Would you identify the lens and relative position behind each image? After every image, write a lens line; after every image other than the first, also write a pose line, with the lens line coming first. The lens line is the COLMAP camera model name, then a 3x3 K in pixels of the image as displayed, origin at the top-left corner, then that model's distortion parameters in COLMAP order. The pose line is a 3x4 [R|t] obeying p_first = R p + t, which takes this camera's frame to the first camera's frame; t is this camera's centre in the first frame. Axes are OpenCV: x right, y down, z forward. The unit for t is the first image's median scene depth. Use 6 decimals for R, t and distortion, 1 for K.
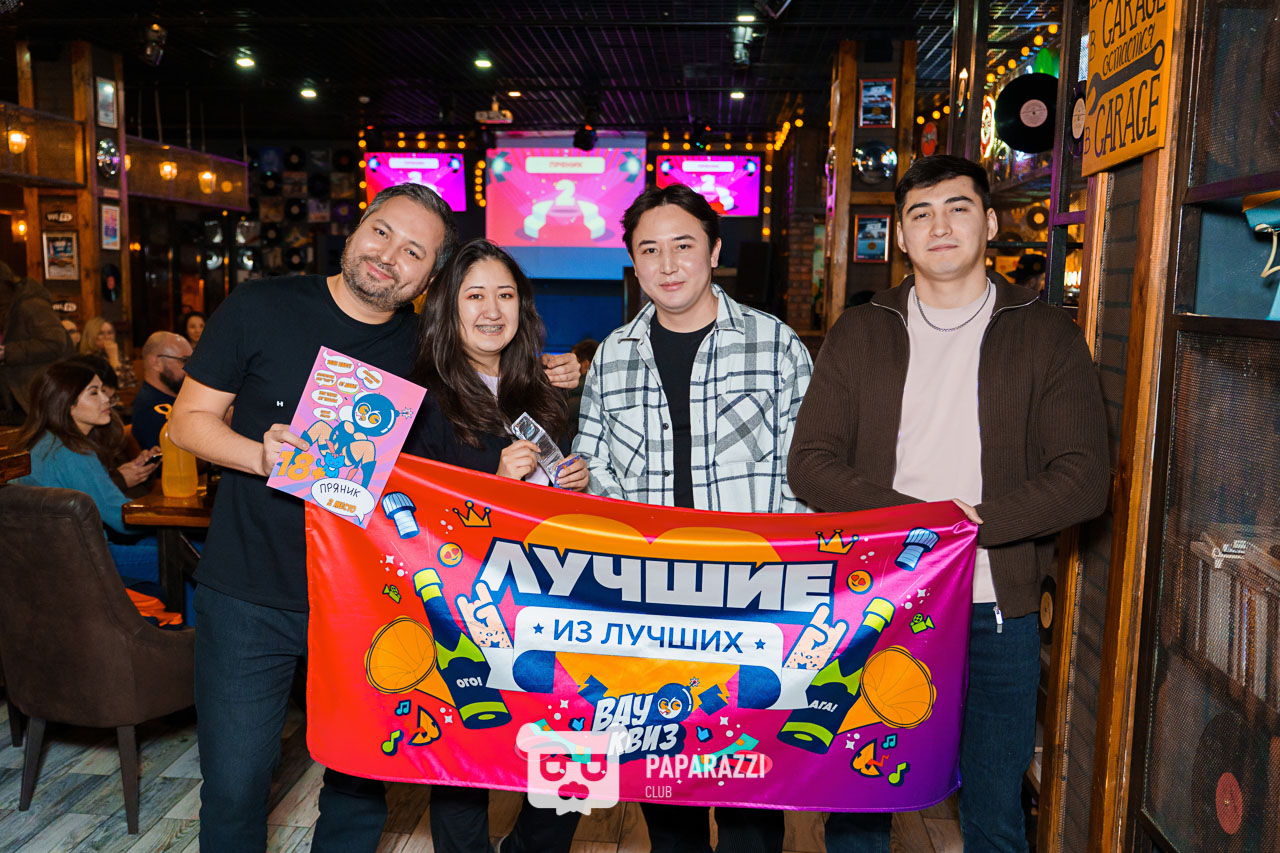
lens RADIAL K [[1054.1, 0, 646.2], [0, 1054.1, 426.6], [0, 0, 1]] dist [-0.021048, 0.023524]
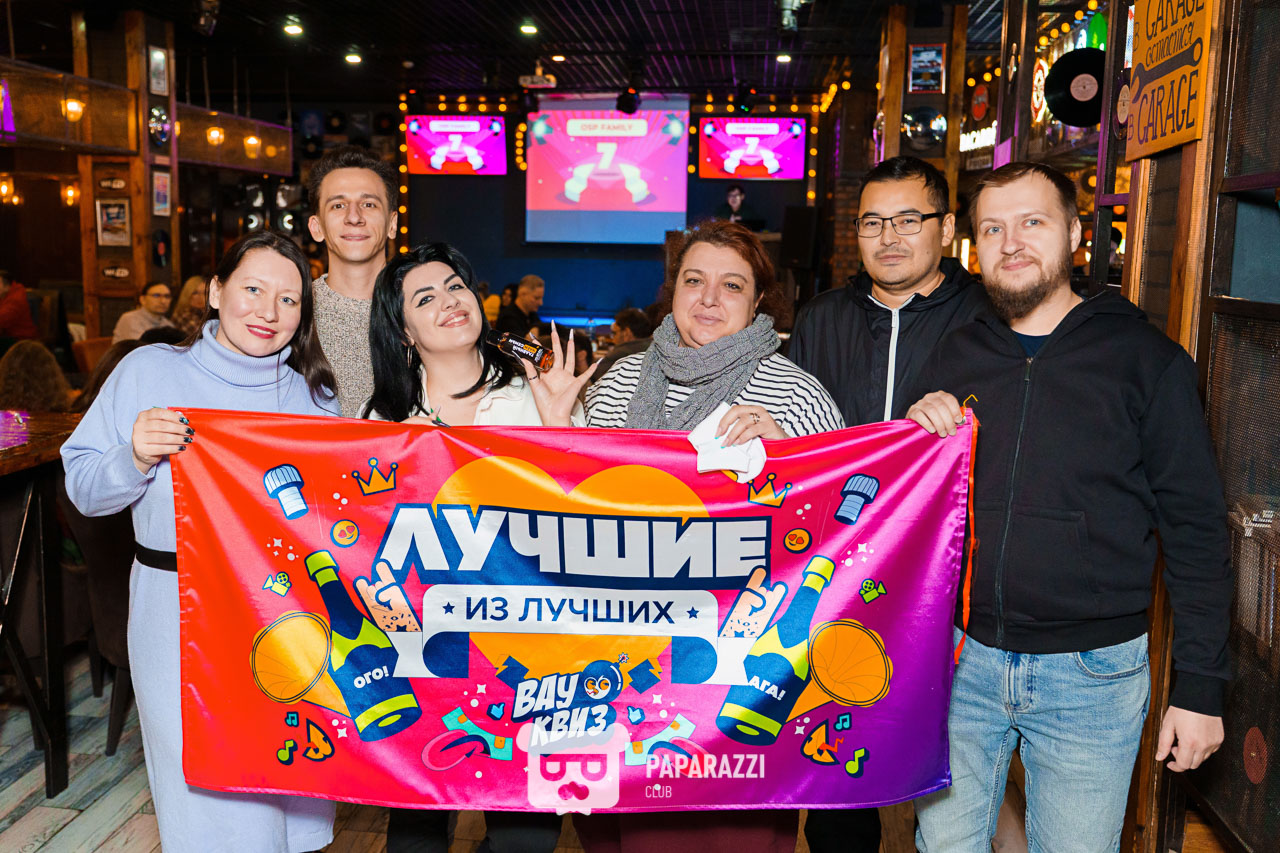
lens RADIAL K [[1125.0, 0, 628.5], [0, 1125.0, 389.2], [0, 0, 1]] dist [-0.016912, 0.021761]
pose [[0.999365, 0.005138, -0.035262, -0.021416], [-0.005111, 0.999987, 0.000852, -0.004728], [0.035266, -0.000671, 0.999378, -0.063605]]
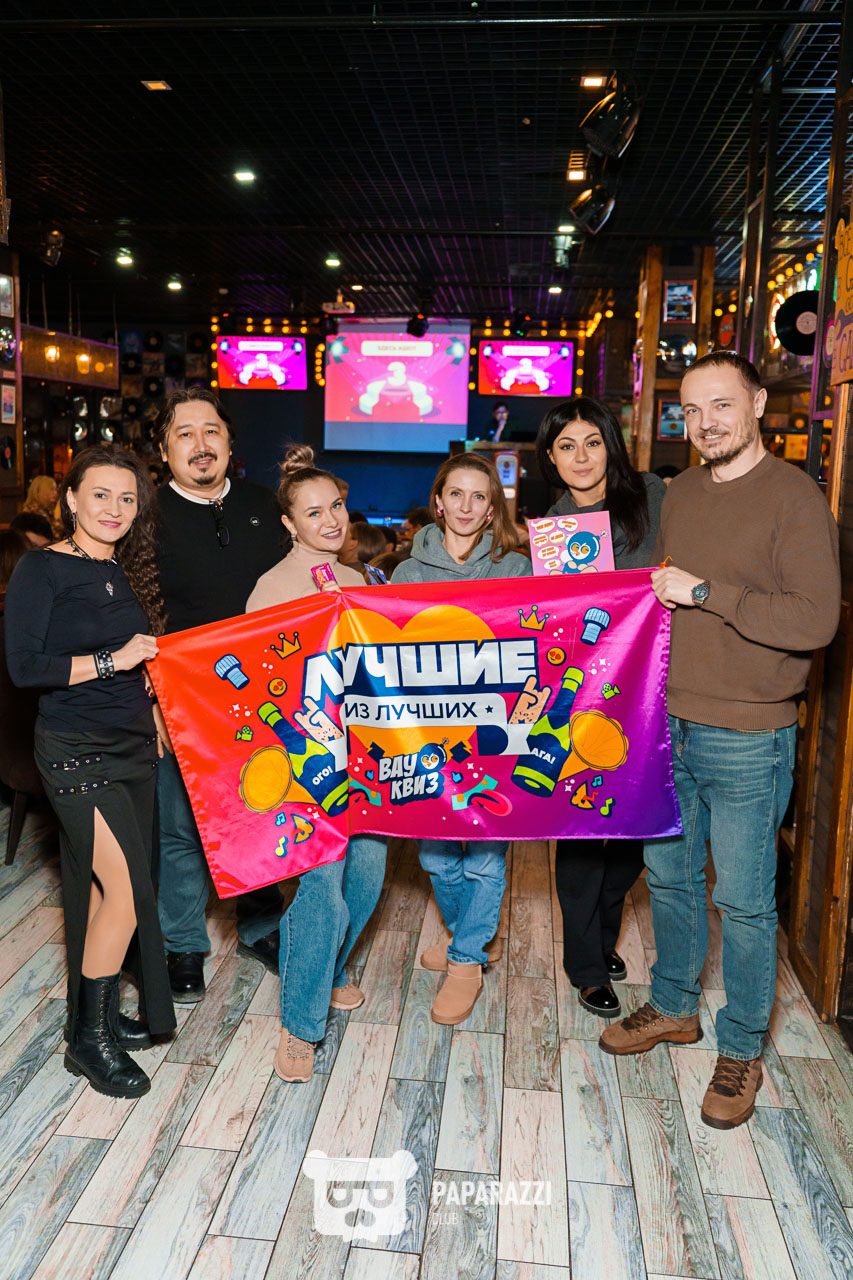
lens RADIAL K [[1125.0, 0, 414.0], [0, 1125.0, 615.8], [0, 0, 1]] dist [-0.016912, 0.021761]
pose [[0.999890, 0.009628, -0.011262, -0.050485], [-0.009499, 0.999889, 0.011457, 0.022649], [0.011371, -0.011349, 0.999871, -0.220361]]
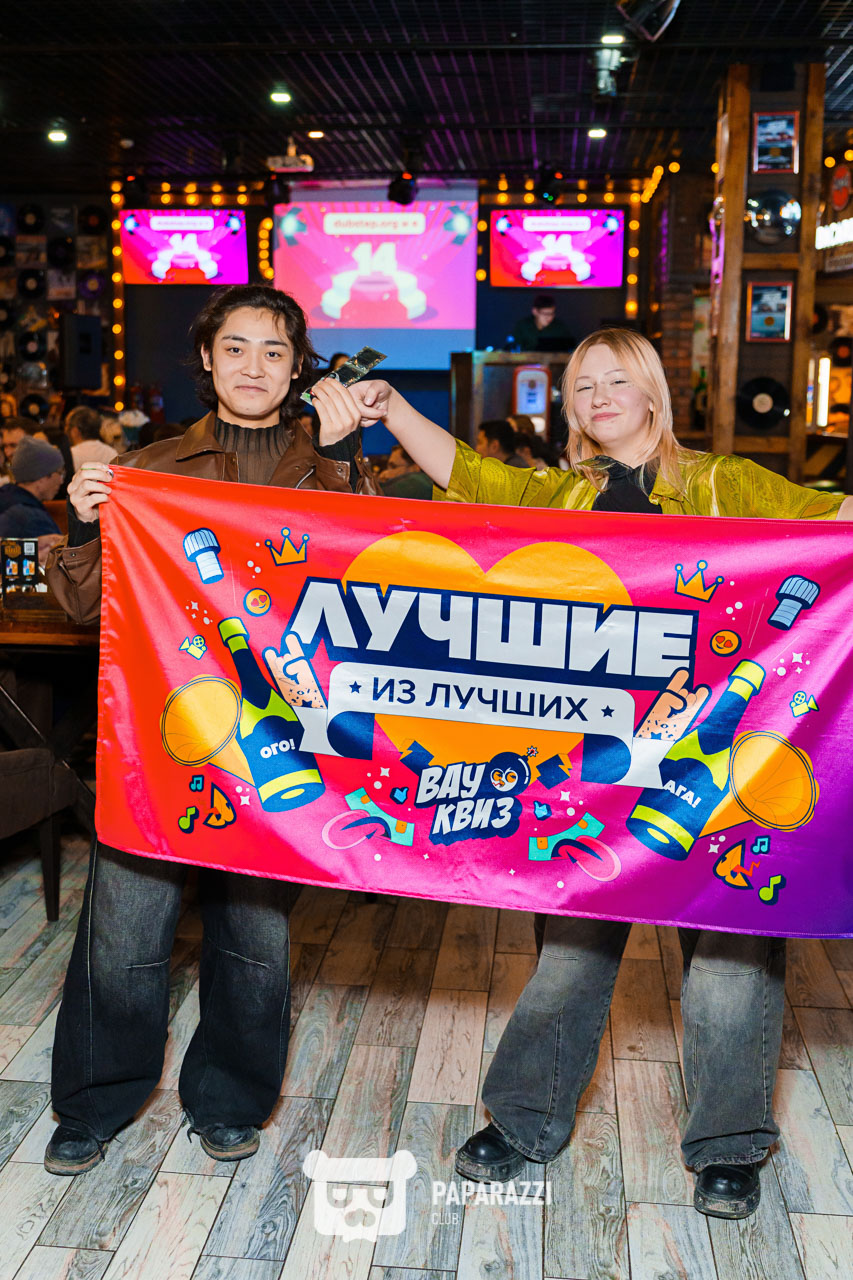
lens RADIAL K [[1523.3, 0, 401.9], [0, 1523.3, 619.3], [0, 0, 1]] dist [-0.008809, 0.000000]
pose [[0.999862, -0.005872, -0.015533, -0.047617], [0.006033, 0.999928, 0.010382, 0.040831], [0.015471, -0.010474, 0.999825, -0.161789]]
